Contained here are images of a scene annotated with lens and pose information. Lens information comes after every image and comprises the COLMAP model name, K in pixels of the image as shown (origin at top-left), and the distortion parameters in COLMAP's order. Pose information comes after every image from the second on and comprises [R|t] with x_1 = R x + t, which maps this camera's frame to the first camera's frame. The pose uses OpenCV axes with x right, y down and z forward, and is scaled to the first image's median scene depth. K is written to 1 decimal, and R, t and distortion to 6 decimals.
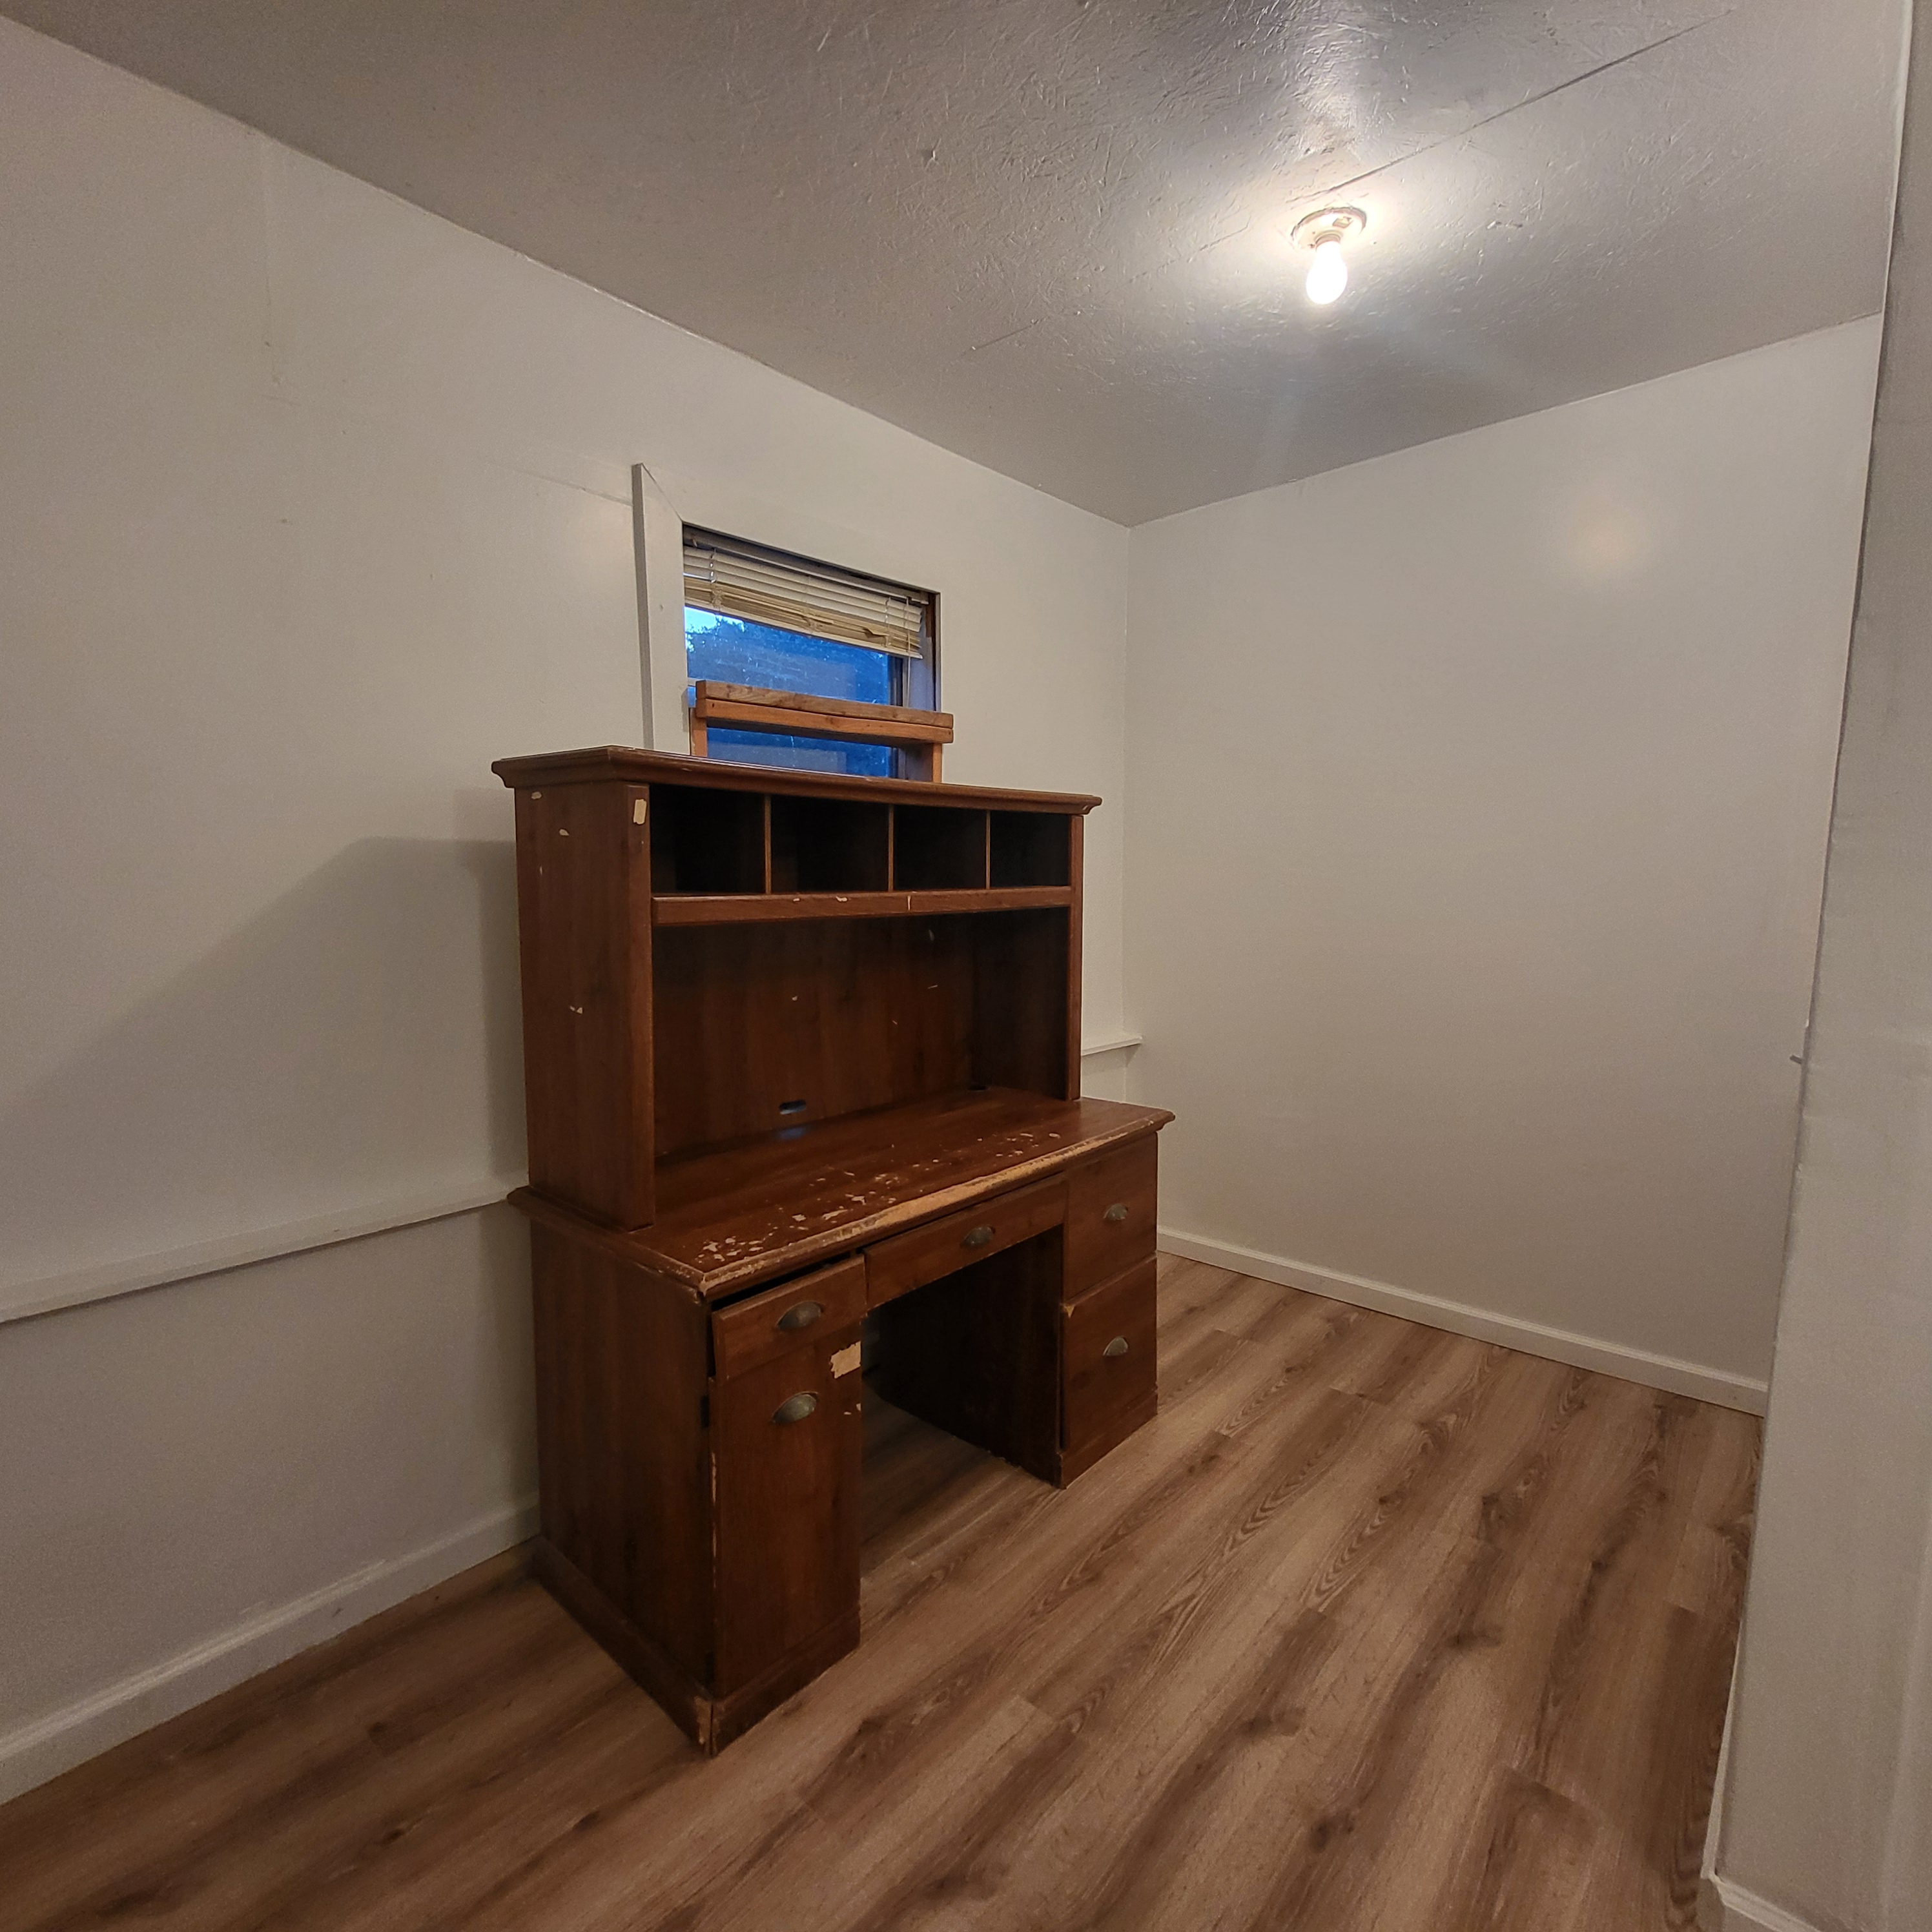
lens RADIAL K [[1028.6, 0, 966.0], [0, 1028.6, 966.0], [0, 0, 1]] dist [-0.001923, -0.000816]
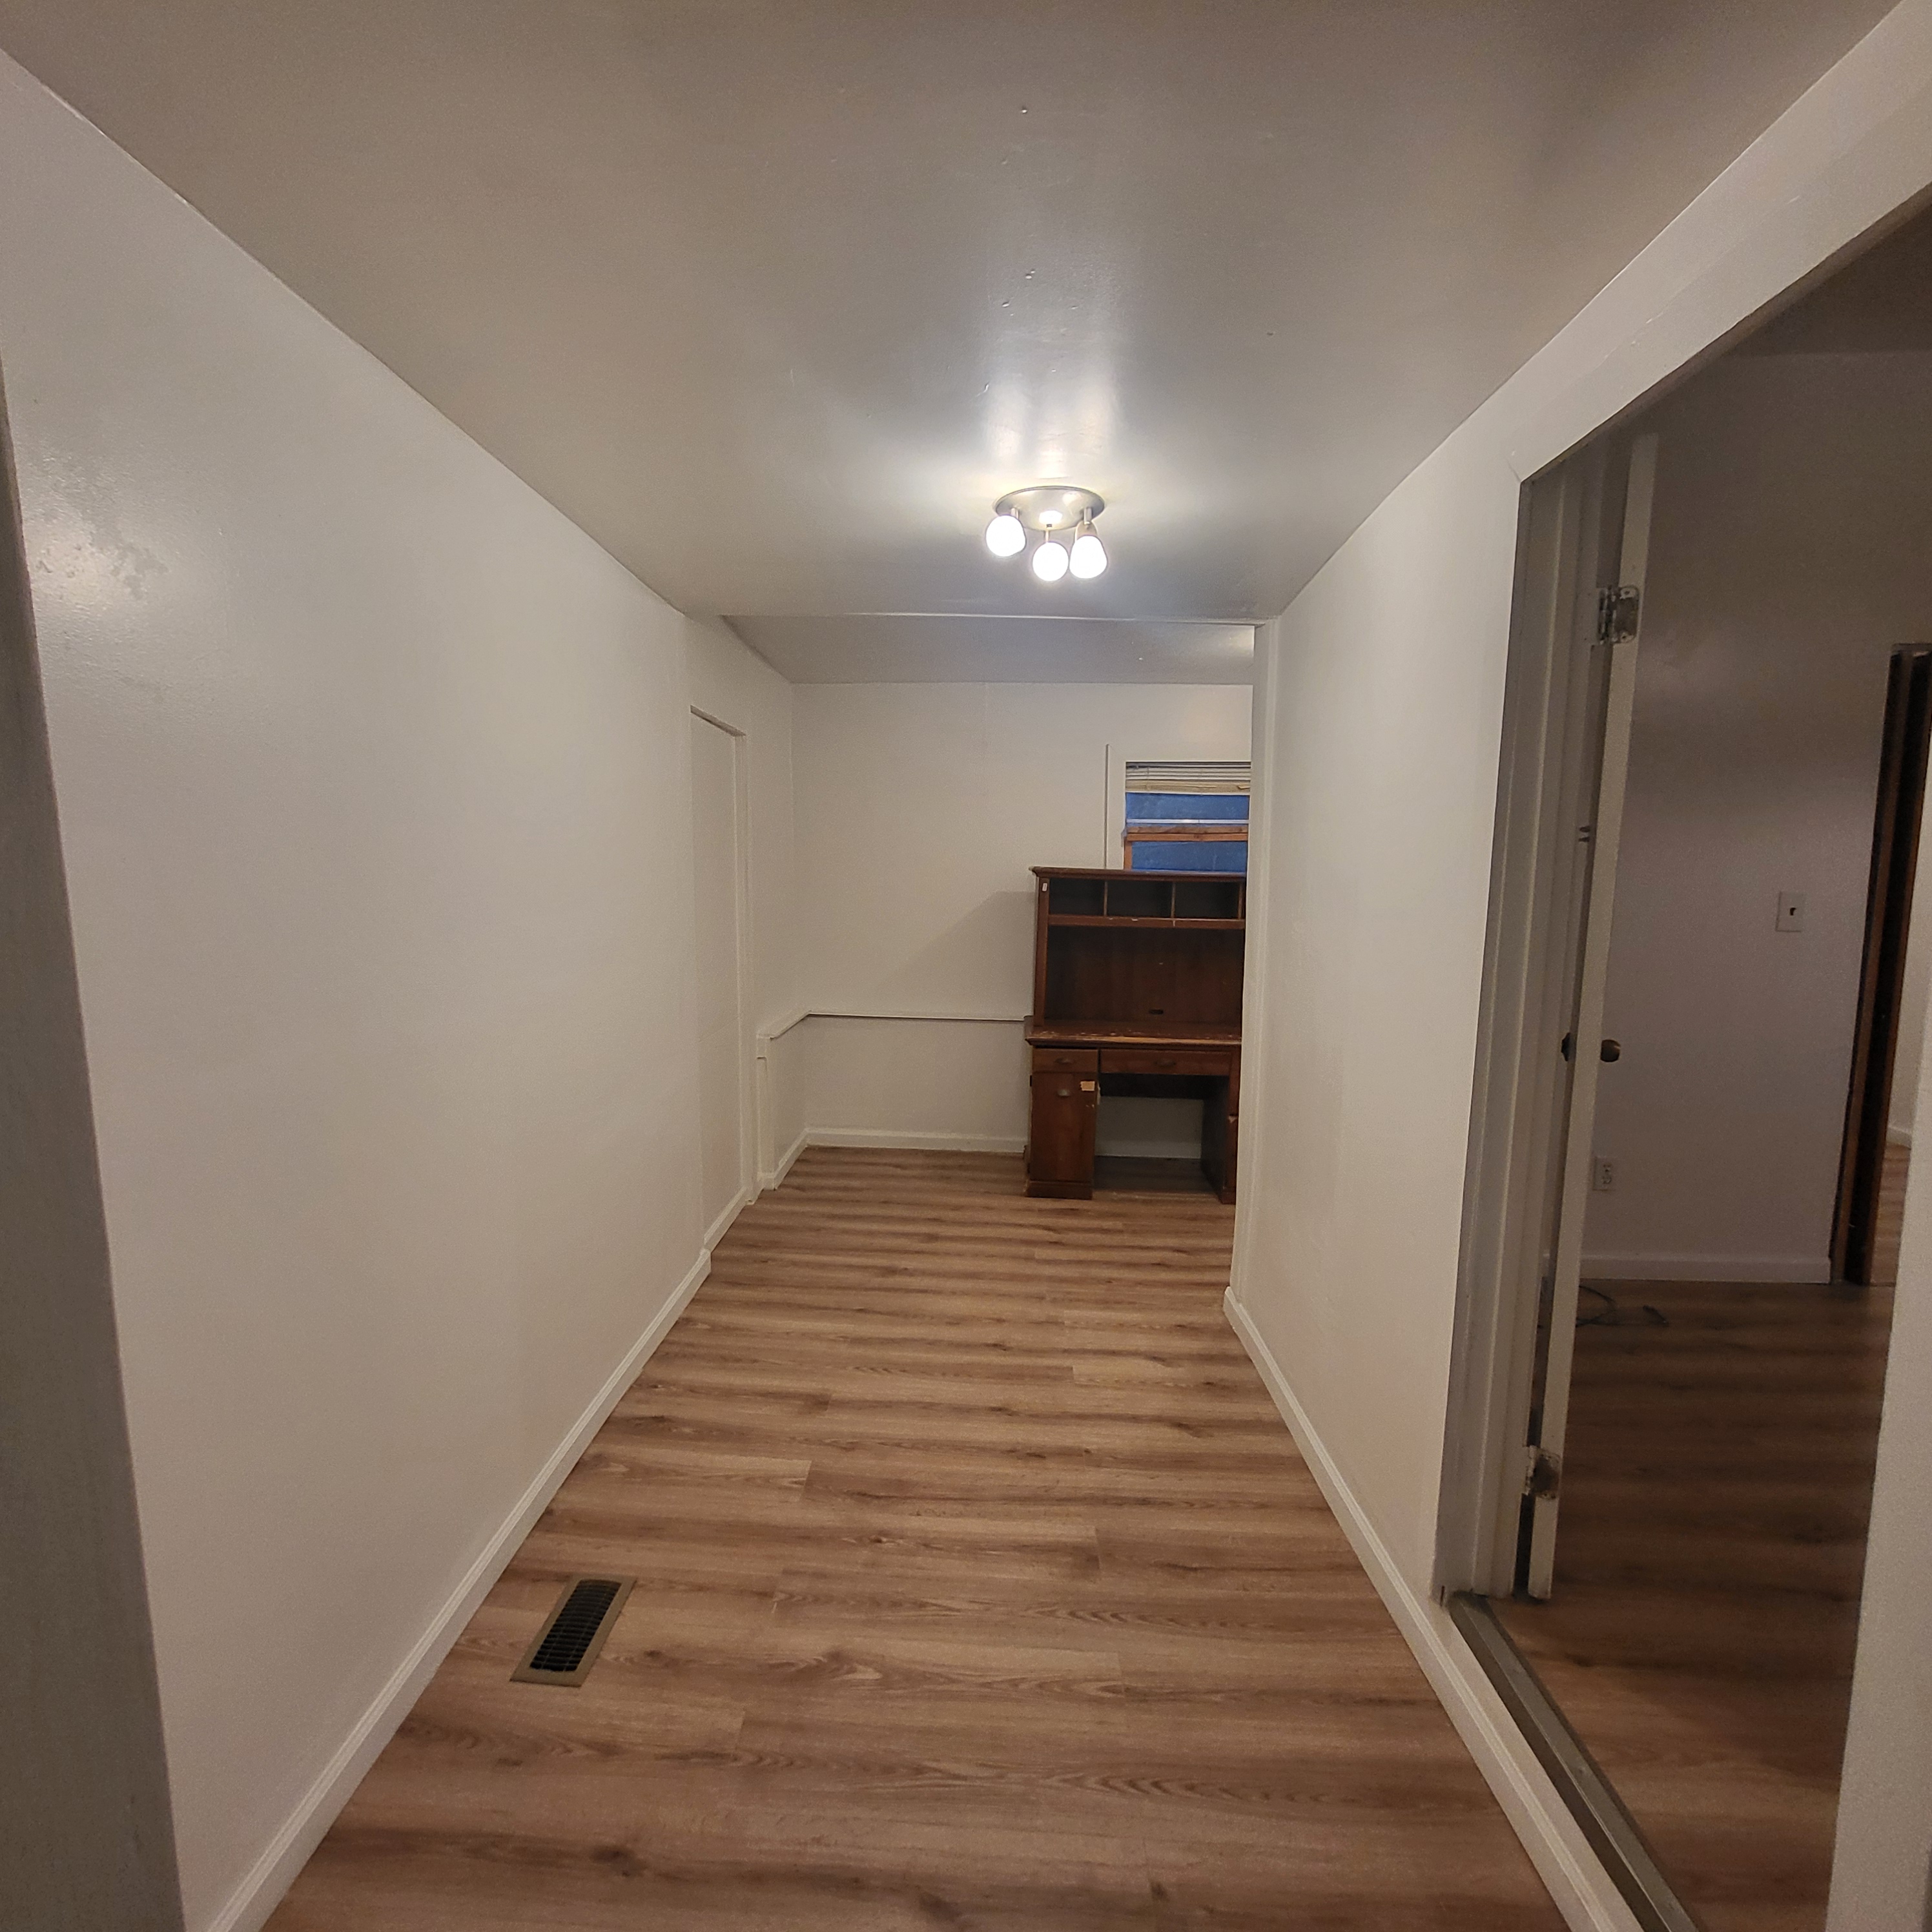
lens RADIAL K [[1028.6, 0, 966.0], [0, 1028.6, 966.0], [0, 0, 1]] dist [-0.001923, -0.000816]
pose [[0.619330, 0.079429, -0.781103, 1.797874], [-0.091434, 0.995397, 0.028723, 0.014674], [0.779789, 0.053630, 0.623742, -0.984748]]
